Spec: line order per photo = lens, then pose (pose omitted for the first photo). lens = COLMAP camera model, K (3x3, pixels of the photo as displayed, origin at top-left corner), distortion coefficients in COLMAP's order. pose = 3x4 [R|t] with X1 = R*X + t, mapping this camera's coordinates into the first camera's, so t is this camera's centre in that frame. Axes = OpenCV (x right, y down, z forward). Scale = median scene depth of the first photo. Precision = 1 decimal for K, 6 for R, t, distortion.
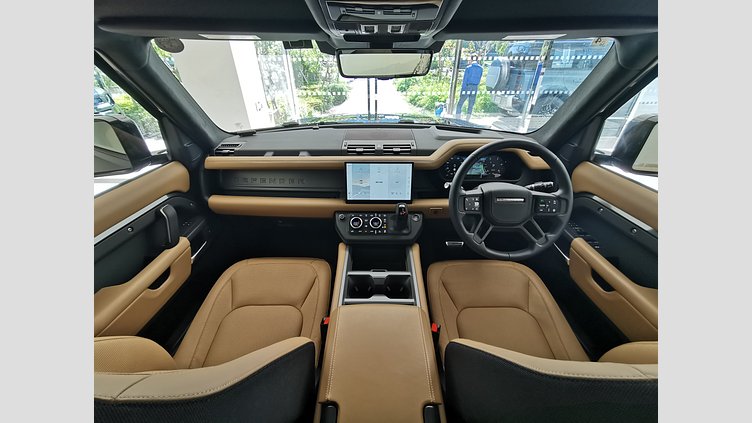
lens RADIAL K [[257.8, 0, 376.0], [0, 257.8, 211.5], [0, 0, 1]] dist [0.000565, 0.000042]
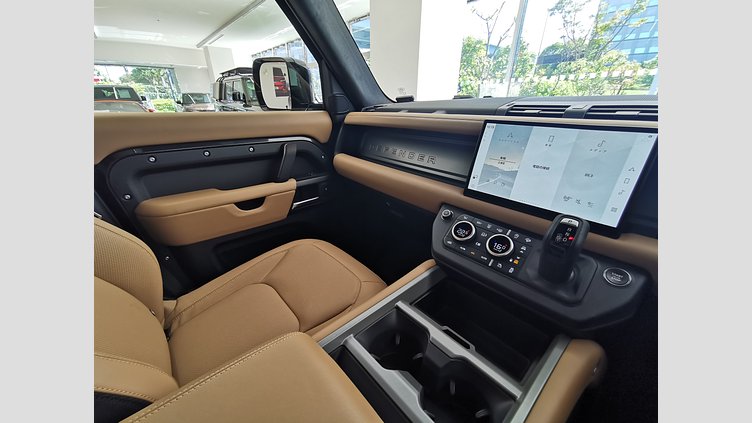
lens RADIAL K [[257.8, 0, 376.0], [0, 257.8, 211.5], [0, 0, 1]] dist [0.000565, 0.000042]
pose [[0.657479, 0.295409, -0.693149, 0.162739], [-0.389639, 0.920686, 0.022794, 0.065219], [0.644906, 0.255091, 0.720434, 0.495233]]
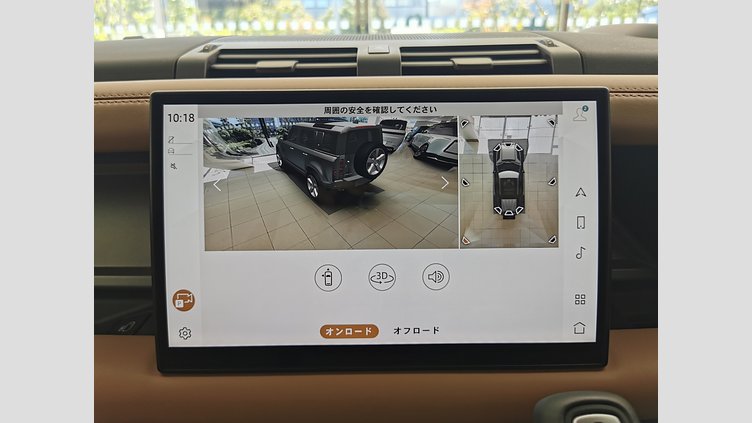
lens RADIAL K [[445.3, 0, 376.0], [0, 445.3, 211.5], [0, 0, 1]] dist [-0.008264, -0.001216]
pose [[0.999920, -0.012317, -0.002749, 0.009465], [0.011409, 0.975358, -0.220335, -0.065358], [0.005395, 0.220286, 0.975420, 0.750312]]
